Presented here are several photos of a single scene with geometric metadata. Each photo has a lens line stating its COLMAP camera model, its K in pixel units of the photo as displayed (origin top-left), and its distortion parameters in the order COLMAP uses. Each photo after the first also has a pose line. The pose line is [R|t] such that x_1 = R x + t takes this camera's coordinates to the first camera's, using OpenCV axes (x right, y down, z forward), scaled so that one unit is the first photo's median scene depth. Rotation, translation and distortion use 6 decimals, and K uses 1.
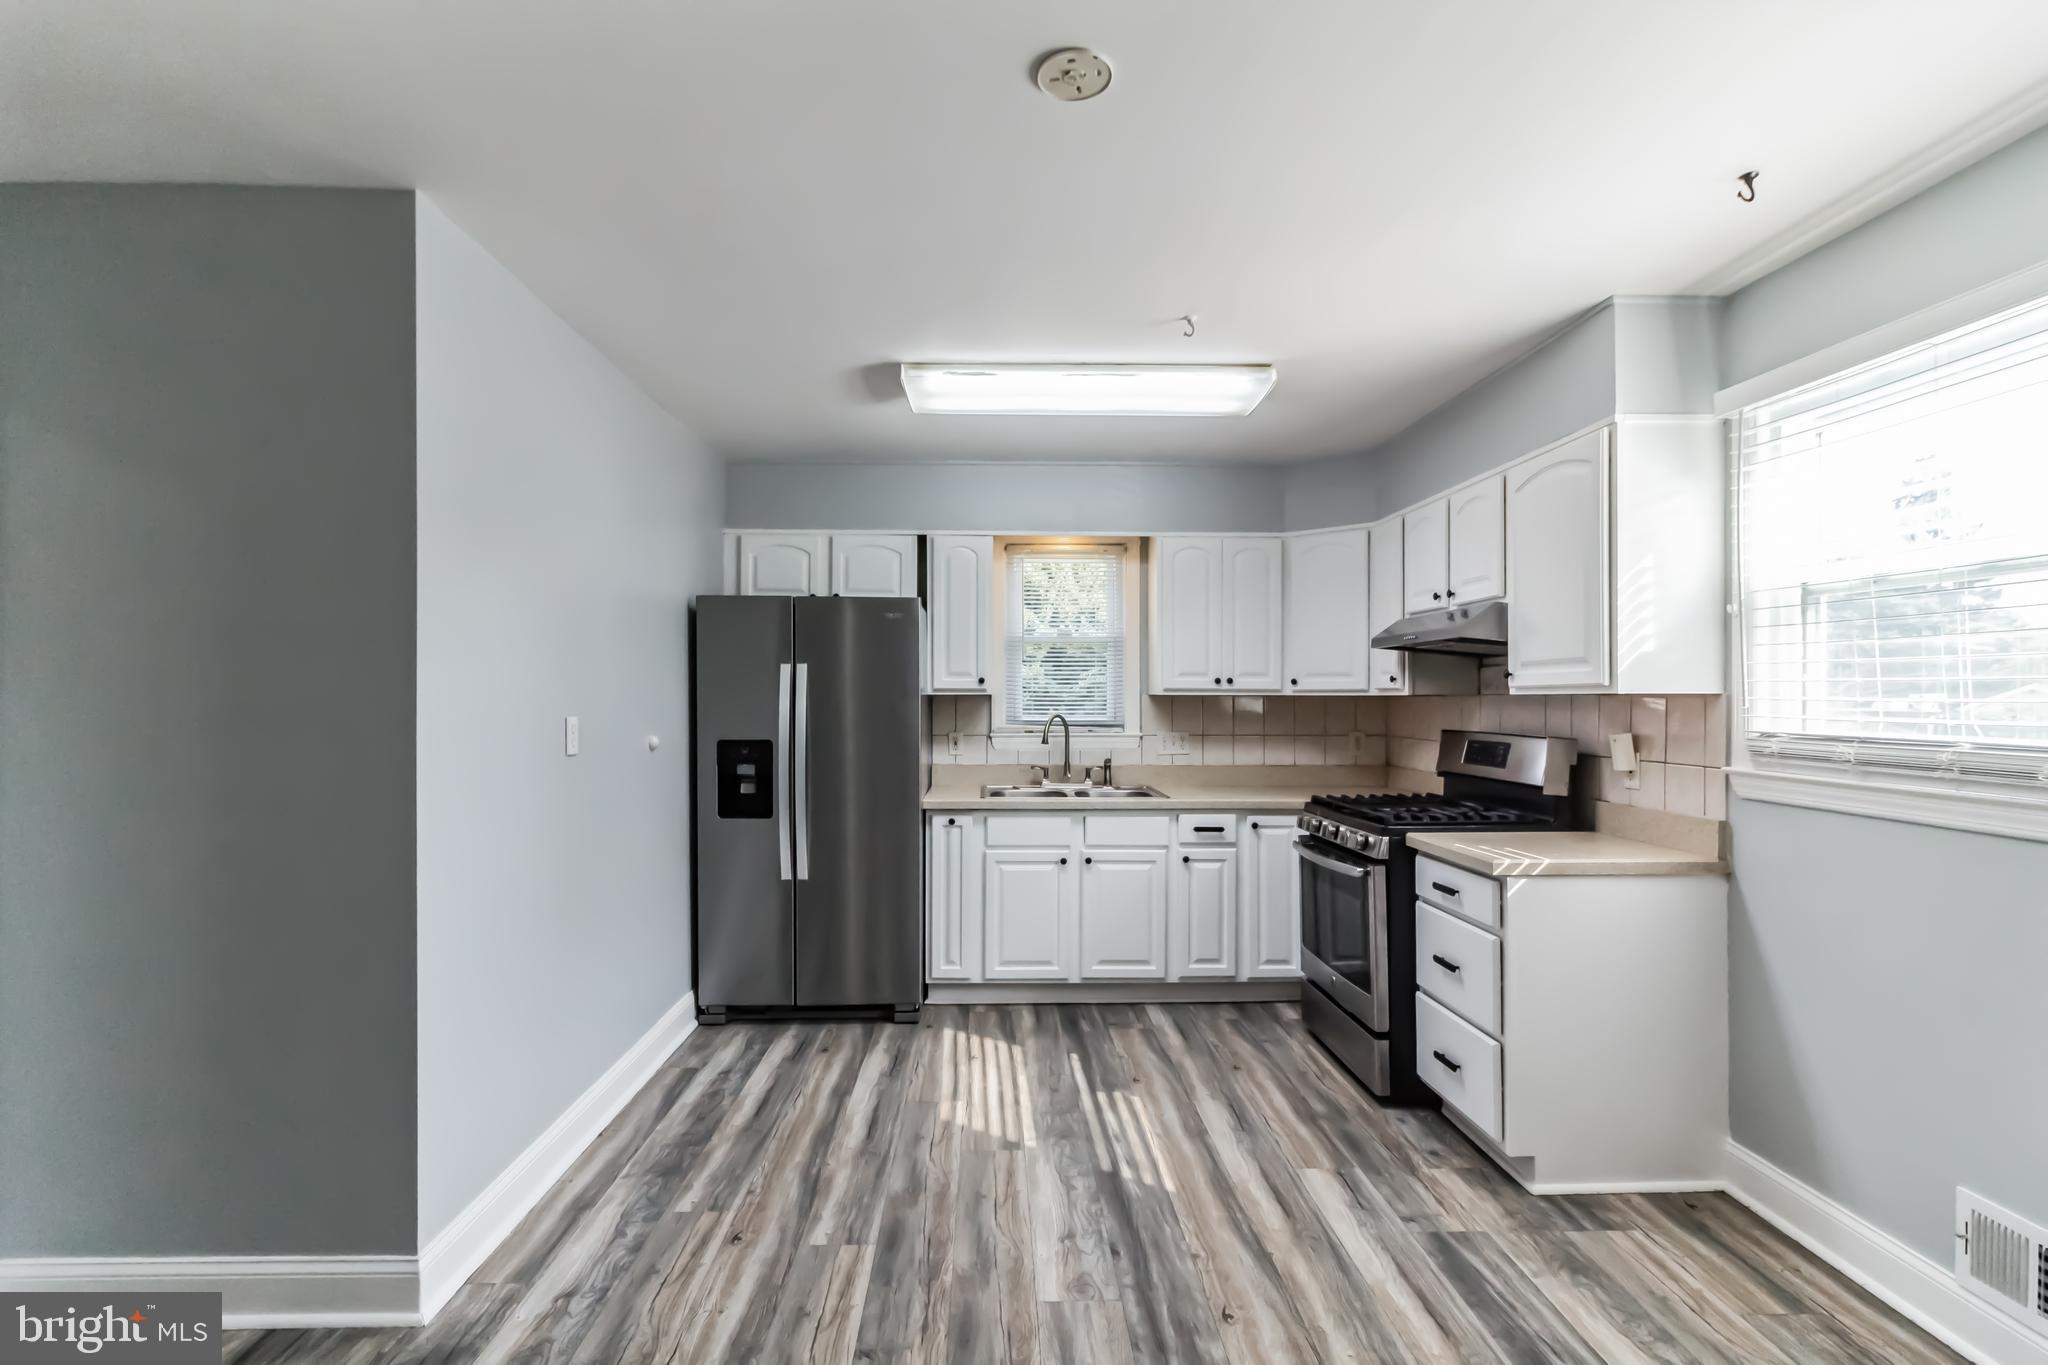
lens RADIAL K [[965.0, 0, 1022.7], [0, 965.0, 684.2], [0, 0, 1]] dist [-0.002474, 0.000731]
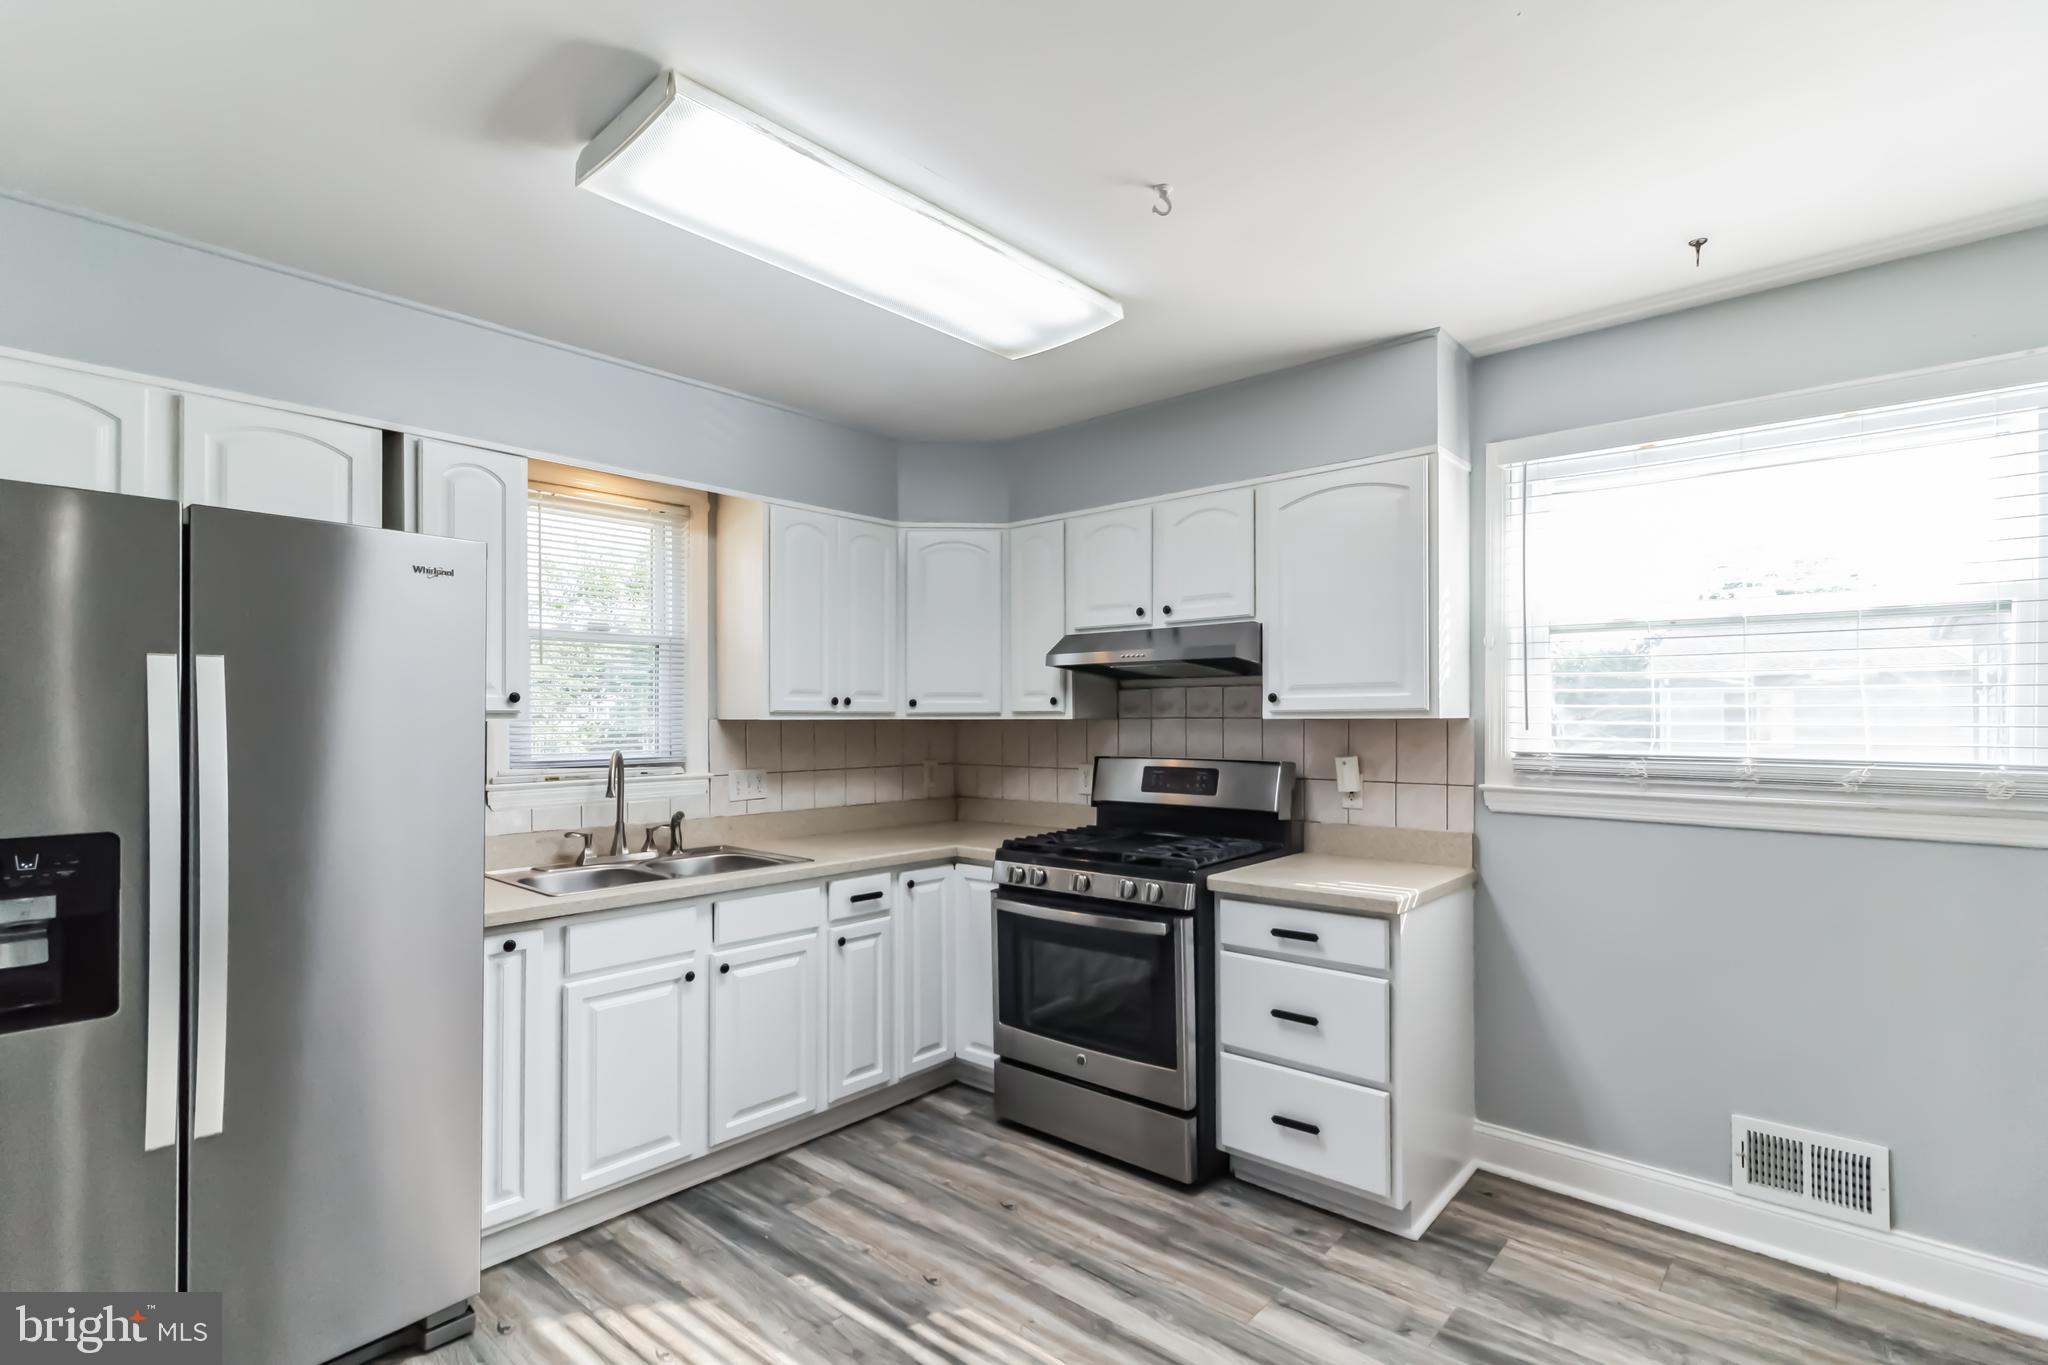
lens RADIAL K [[965.0, 0, 1042.9], [0, 965.0, 710.7], [0, 0, 1]] dist [-0.002474, 0.000731]
pose [[0.691196, 0.001803, 0.722665, -0.336985], [-0.006394, 0.999973, 0.003621, 0.000471], [-0.722639, -0.007123, 0.691189, 0.486186]]
